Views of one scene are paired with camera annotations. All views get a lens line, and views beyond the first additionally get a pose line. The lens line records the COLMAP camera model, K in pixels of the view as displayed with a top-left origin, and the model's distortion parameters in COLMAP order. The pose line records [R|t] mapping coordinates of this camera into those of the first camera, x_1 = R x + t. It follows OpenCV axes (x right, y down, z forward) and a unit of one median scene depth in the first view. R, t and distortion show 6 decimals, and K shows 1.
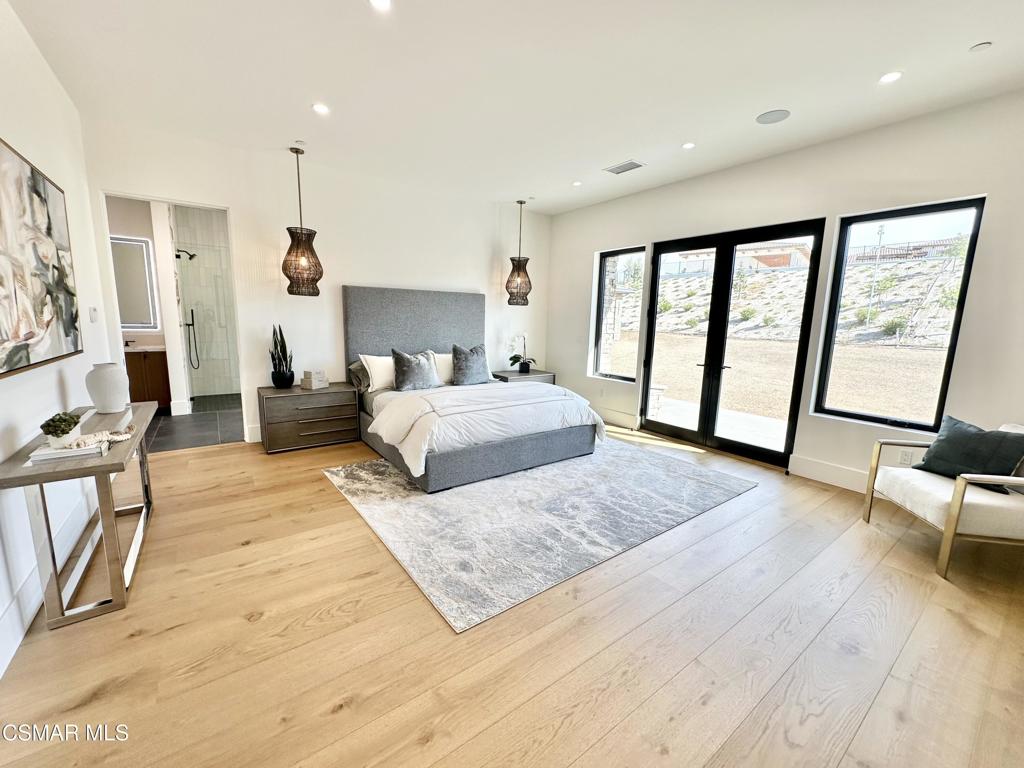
lens RADIAL K [[411.5, 0, 512.3], [0, 411.5, 384.7], [0, 0, 1]] dist [-0.002051, 0.000189]
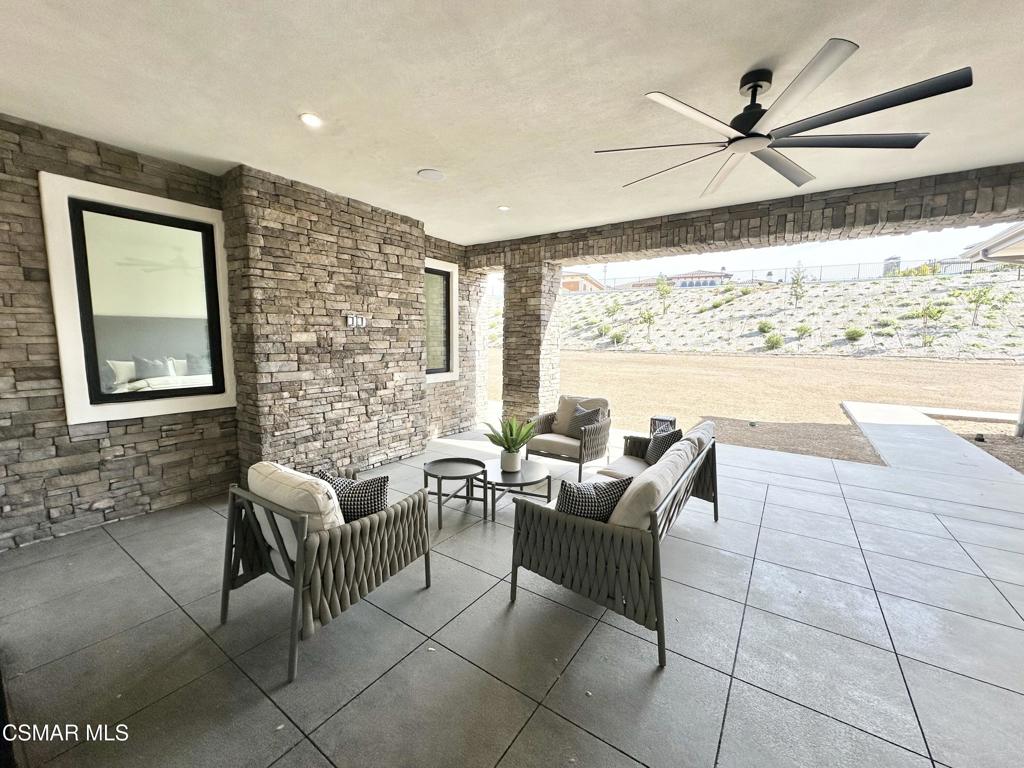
lens RADIAL K [[411.5, 0, 511.2], [0, 411.5, 383.9], [0, 0, 1]] dist [-0.002051, 0.000189]
pose [[0.943231, -0.054548, 0.327627, 0.116883], [0.068612, 0.997146, -0.031515, 0.035791], [-0.324973, 0.052205, 0.944281, -0.199474]]
